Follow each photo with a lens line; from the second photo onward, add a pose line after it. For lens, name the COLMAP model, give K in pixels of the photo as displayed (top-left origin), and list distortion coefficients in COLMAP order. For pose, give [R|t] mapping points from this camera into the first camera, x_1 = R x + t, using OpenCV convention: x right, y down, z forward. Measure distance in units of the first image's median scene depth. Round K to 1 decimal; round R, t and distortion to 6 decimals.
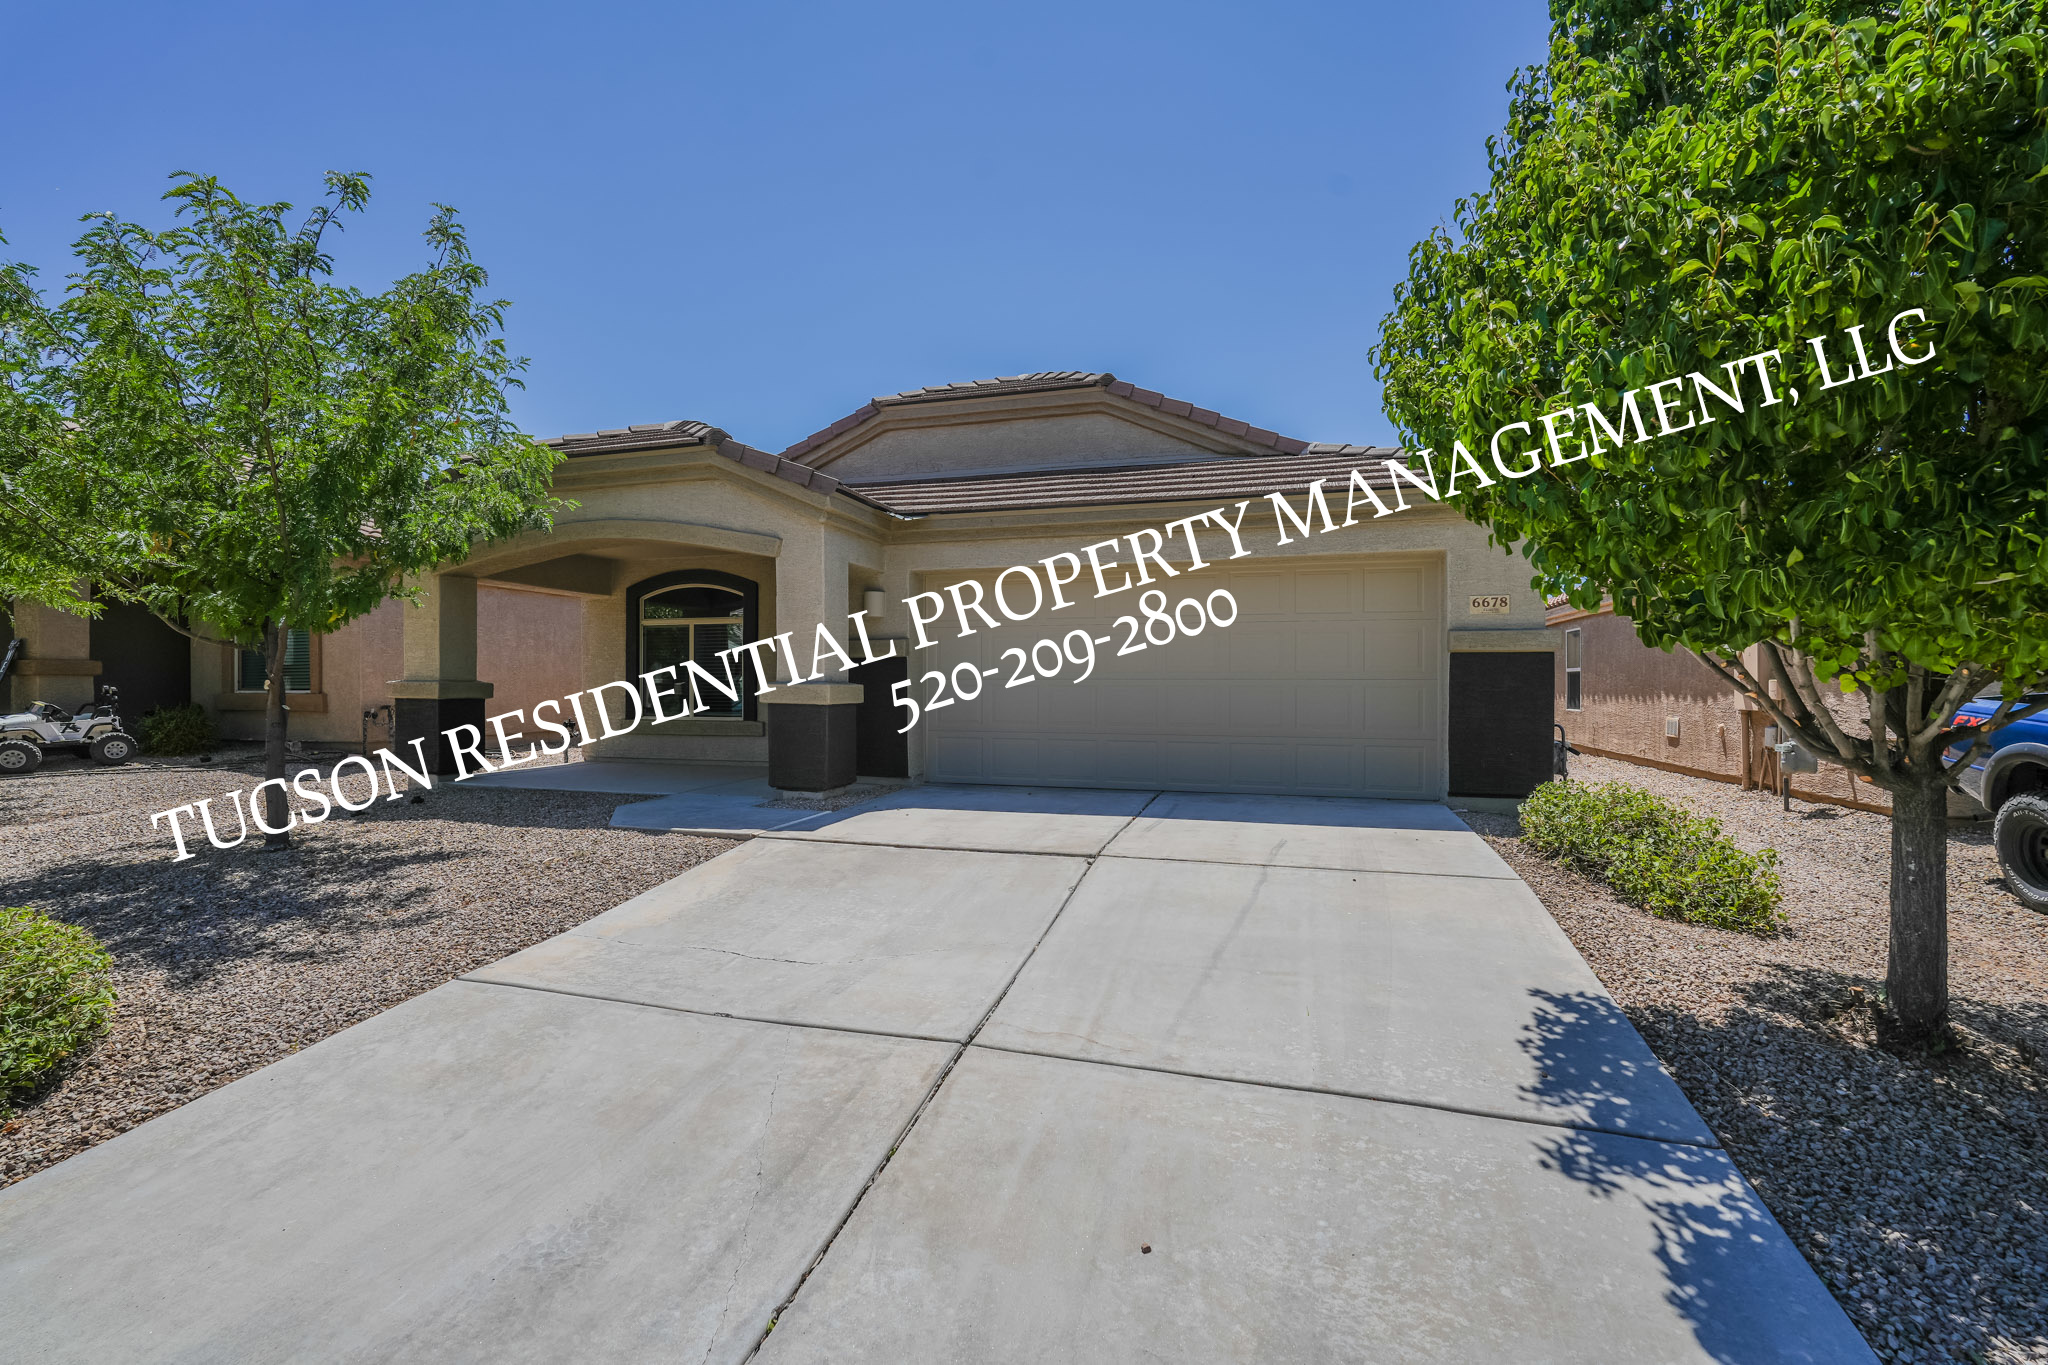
lens RADIAL K [[902.4, 0, 1015.6], [0, 902.4, 683.7], [0, 0, 1]] dist [-0.003597, 0.001171]
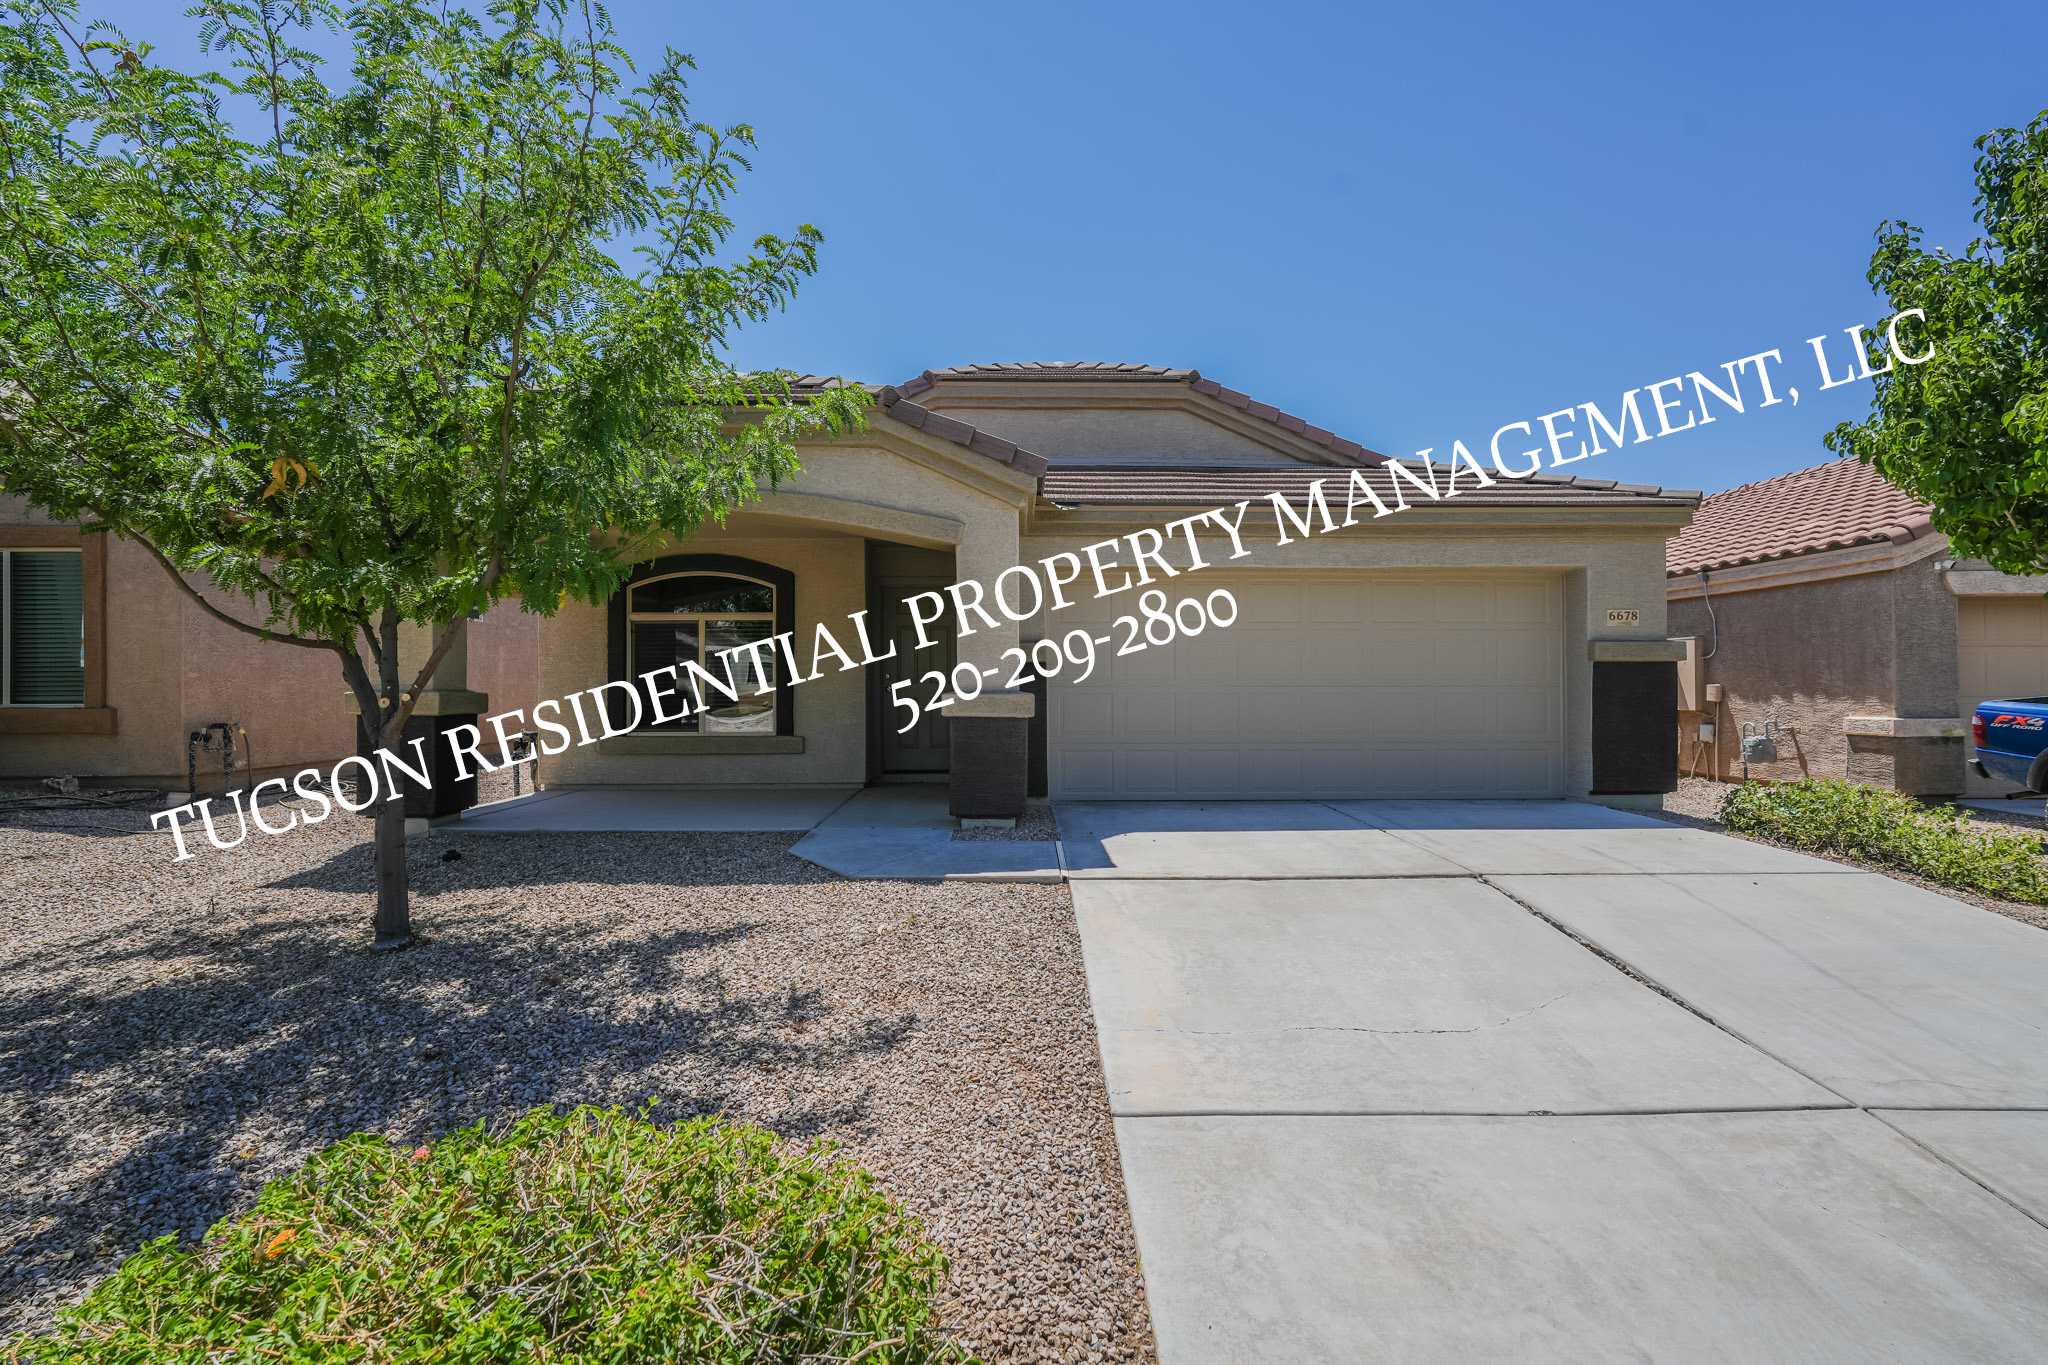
lens RADIAL K [[902.4, 0, 1025.6], [0, 902.4, 677.6], [0, 0, 1]] dist [-0.003597, 0.001171]
pose [[0.951343, 0.000645, 0.308134, -0.459373], [0.002429, 0.999951, -0.009593, -0.006110], [-0.308125, 0.009875, 0.951295, 0.171330]]
